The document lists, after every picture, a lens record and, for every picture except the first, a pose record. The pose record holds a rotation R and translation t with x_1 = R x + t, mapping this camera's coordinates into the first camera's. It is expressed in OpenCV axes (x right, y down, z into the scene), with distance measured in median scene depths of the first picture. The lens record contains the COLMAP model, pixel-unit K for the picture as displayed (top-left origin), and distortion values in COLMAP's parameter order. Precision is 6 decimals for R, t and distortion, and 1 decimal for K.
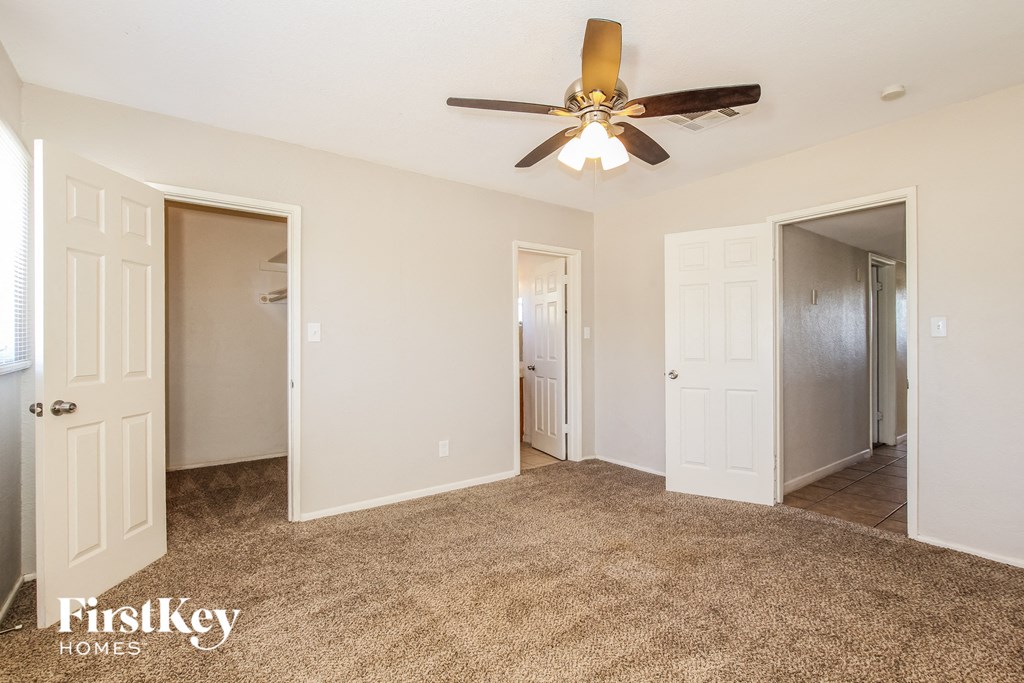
lens RADIAL K [[474.9, 0, 516.4], [0, 474.9, 339.9], [0, 0, 1]] dist [-0.001470, -0.000285]
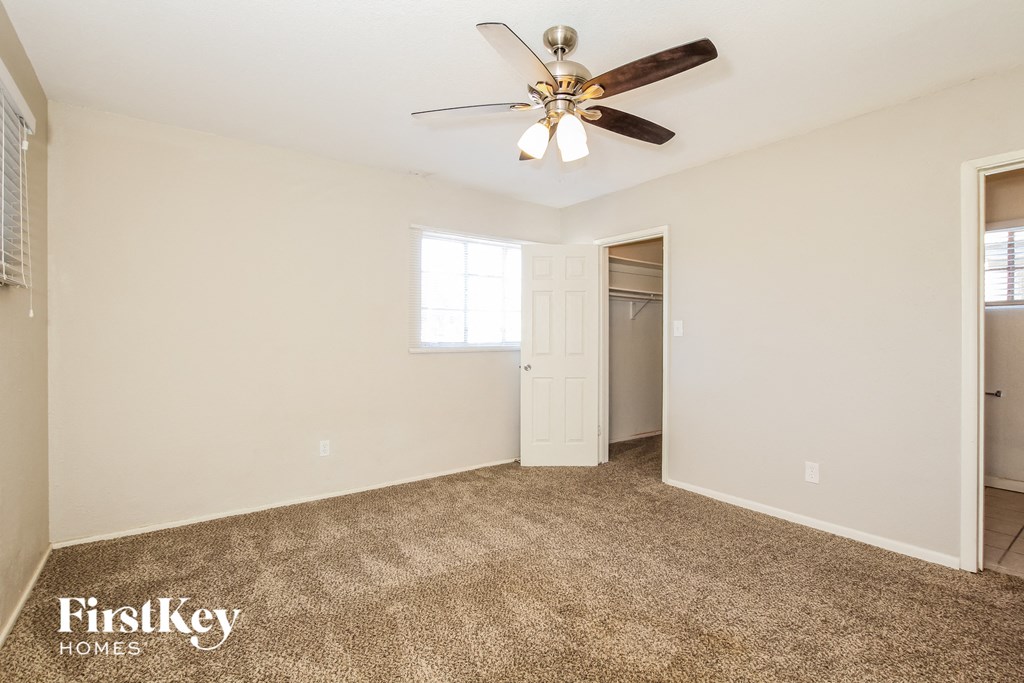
lens RADIAL K [[474.9, 0, 516.3], [0, 474.9, 344.6], [0, 0, 1]] dist [-0.001470, -0.000285]
pose [[-0.018848, 0.007332, -0.999795, 0.725940], [0.003233, 0.999968, 0.007272, 0.014031], [0.999817, -0.003095, -0.018871, 0.605970]]
